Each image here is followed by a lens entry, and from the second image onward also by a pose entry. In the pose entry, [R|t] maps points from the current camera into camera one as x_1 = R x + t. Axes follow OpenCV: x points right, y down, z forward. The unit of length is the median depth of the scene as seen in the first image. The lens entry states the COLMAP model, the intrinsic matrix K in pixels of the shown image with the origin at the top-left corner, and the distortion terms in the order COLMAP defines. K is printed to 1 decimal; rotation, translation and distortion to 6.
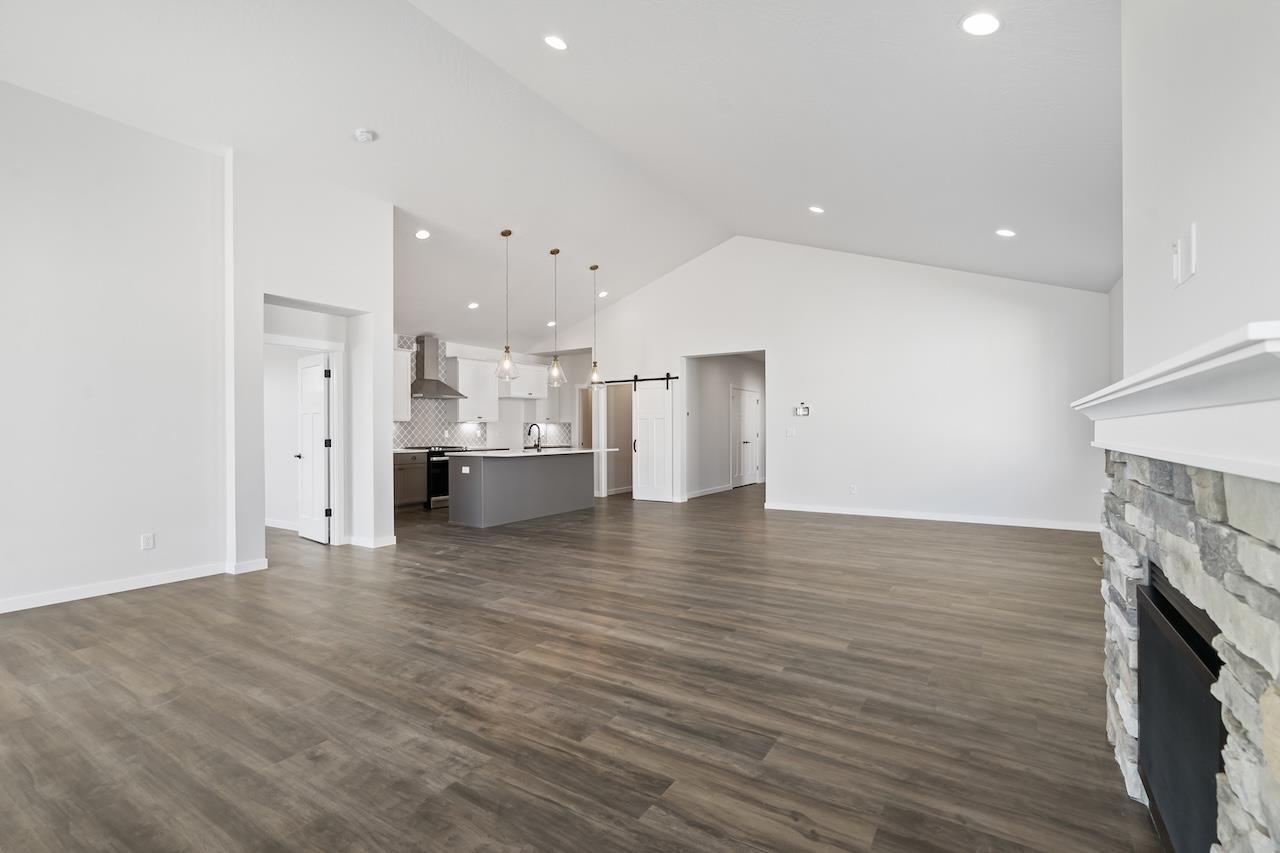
lens RADIAL K [[577.6, 0, 643.3], [0, 577.6, 428.3], [0, 0, 1]] dist [-0.002989, 0.000702]
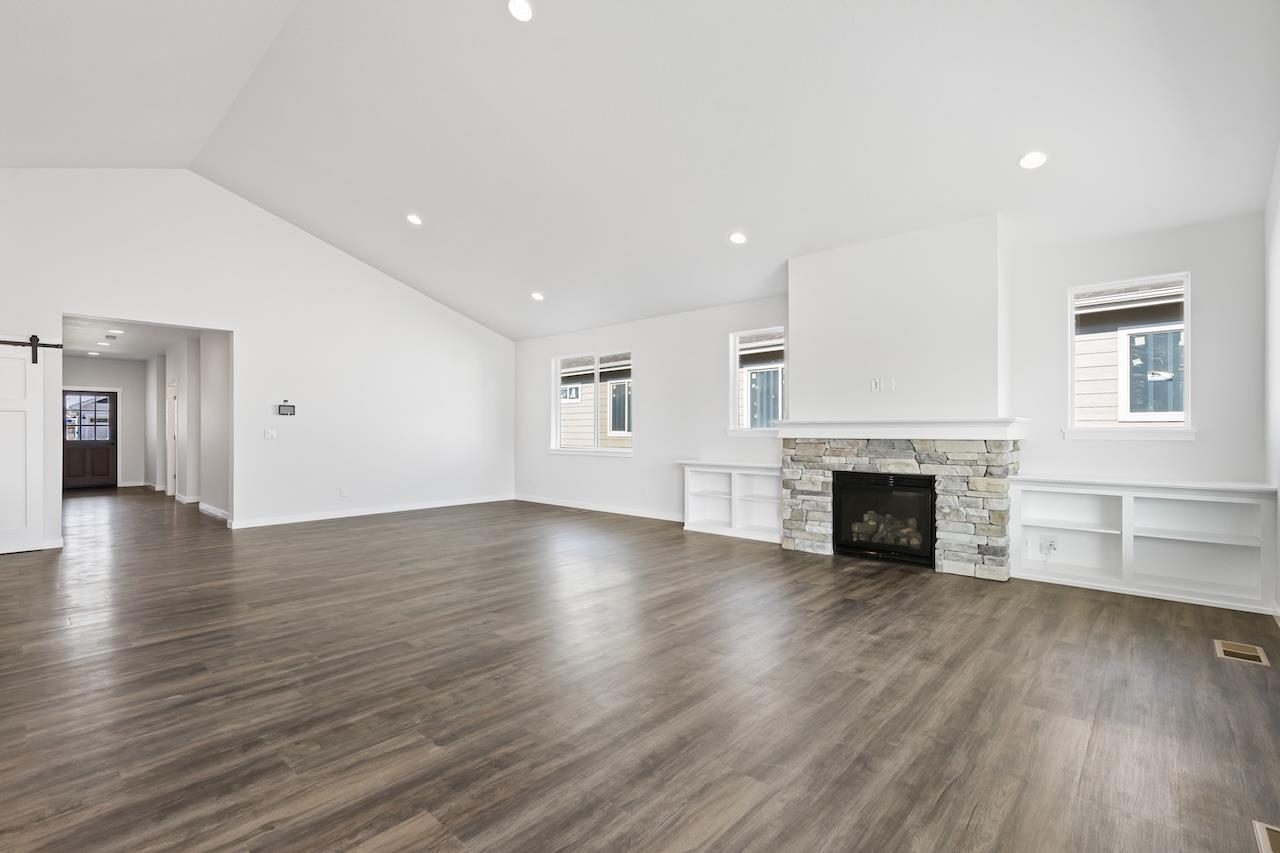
lens RADIAL K [[577.6, 0, 640.8], [0, 577.6, 431.3], [0, 0, 1]] dist [-0.002989, 0.000702]
pose [[0.173295, 0.004028, 0.984862, -1.398848], [-0.004357, 0.999985, -0.003324, 0.009659], [-0.984860, -0.003715, 0.173310, 0.891898]]
